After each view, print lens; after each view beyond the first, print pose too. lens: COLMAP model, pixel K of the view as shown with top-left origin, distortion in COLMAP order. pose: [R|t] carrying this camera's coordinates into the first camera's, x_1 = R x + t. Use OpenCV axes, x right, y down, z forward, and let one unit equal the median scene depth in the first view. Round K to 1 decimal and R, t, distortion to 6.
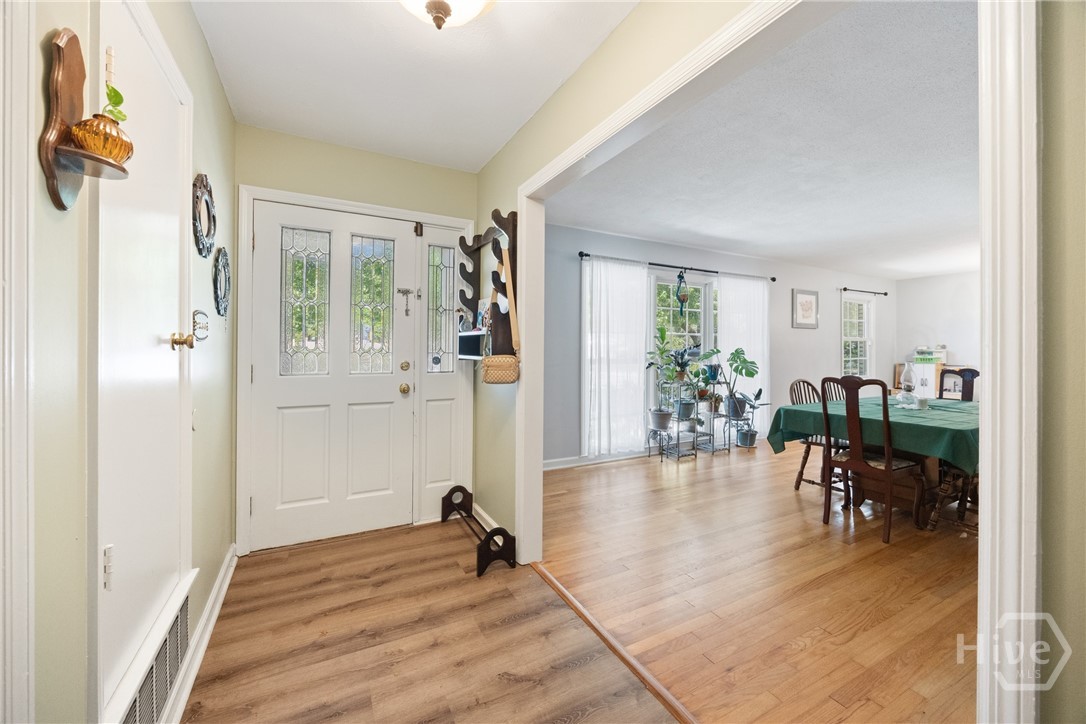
lens RADIAL K [[426.5, 0, 540.9], [0, 426.5, 351.0], [0, 0, 1]] dist [-0.000094, -0.000188]
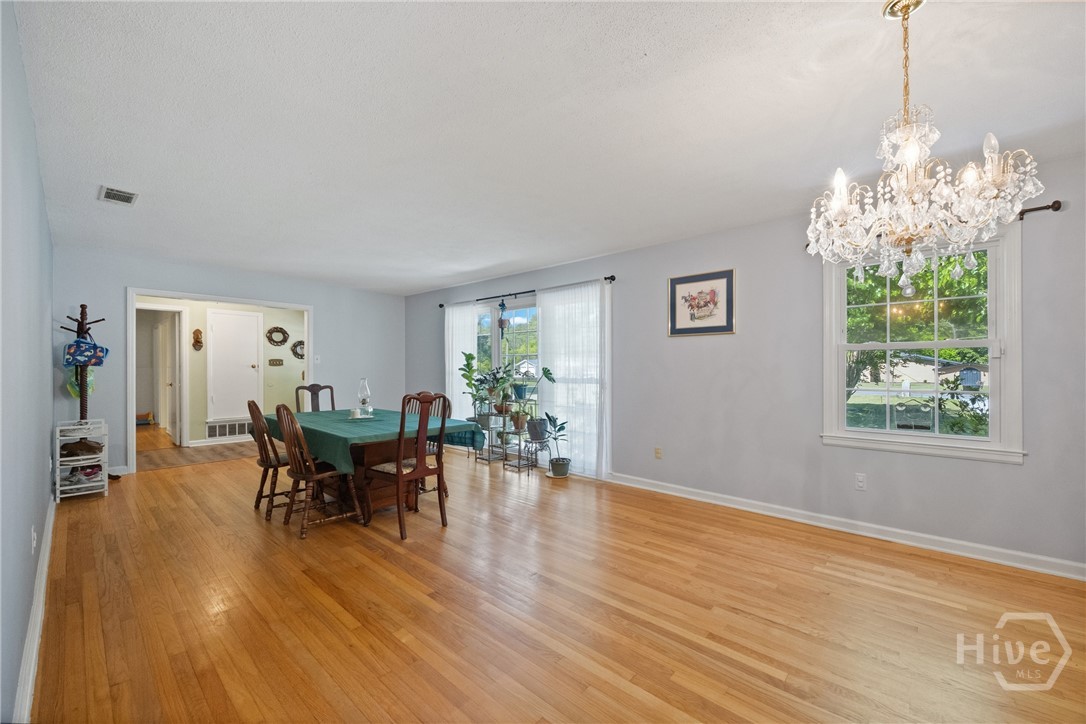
lens RADIAL K [[417.3, 0, 545.7], [0, 417.3, 373.8], [0, 0, 1]] dist [-0.001848, -0.000161]
pose [[0.358616, 0.007351, -0.933456, 1.467008], [-0.008322, 0.999954, 0.004678, 0.005203], [0.933448, 0.006091, 0.358661, 0.737489]]
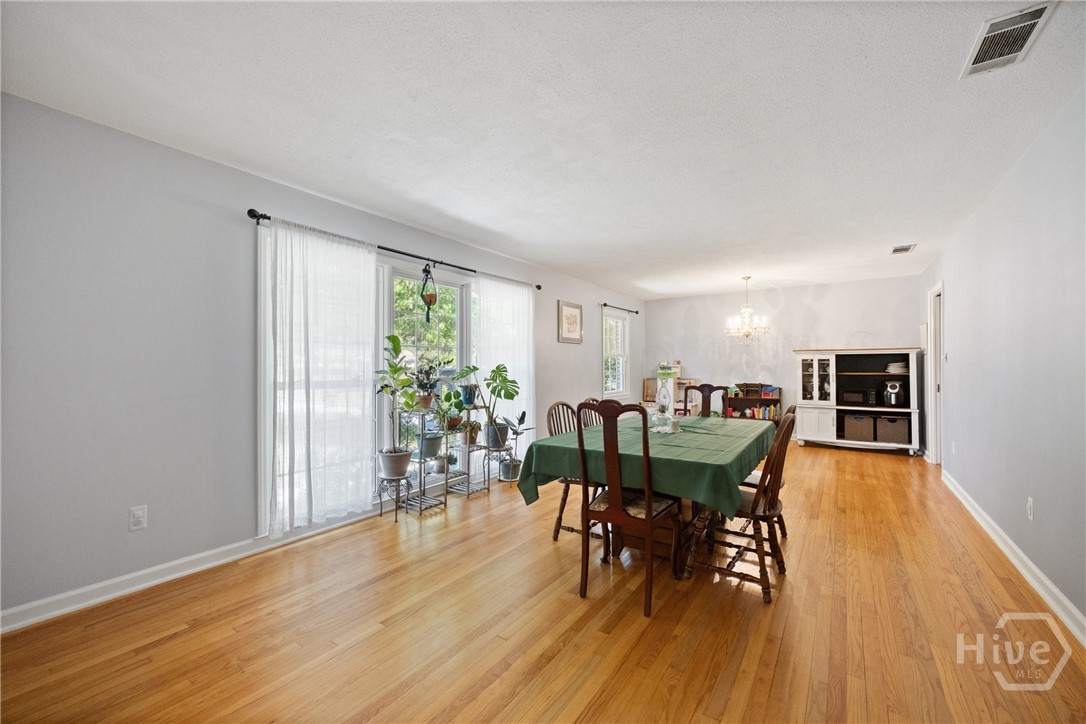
lens RADIAL K [[434.5, 0, 543.0], [0, 434.5, 362.0], [0, 0, 1]] dist [0.000283, 0.000143]
pose [[0.890064, -0.000468, 0.455835, 0.163944], [0.006194, 0.999920, -0.011069, -0.001238], [-0.455793, 0.012676, 0.889995, 0.220809]]
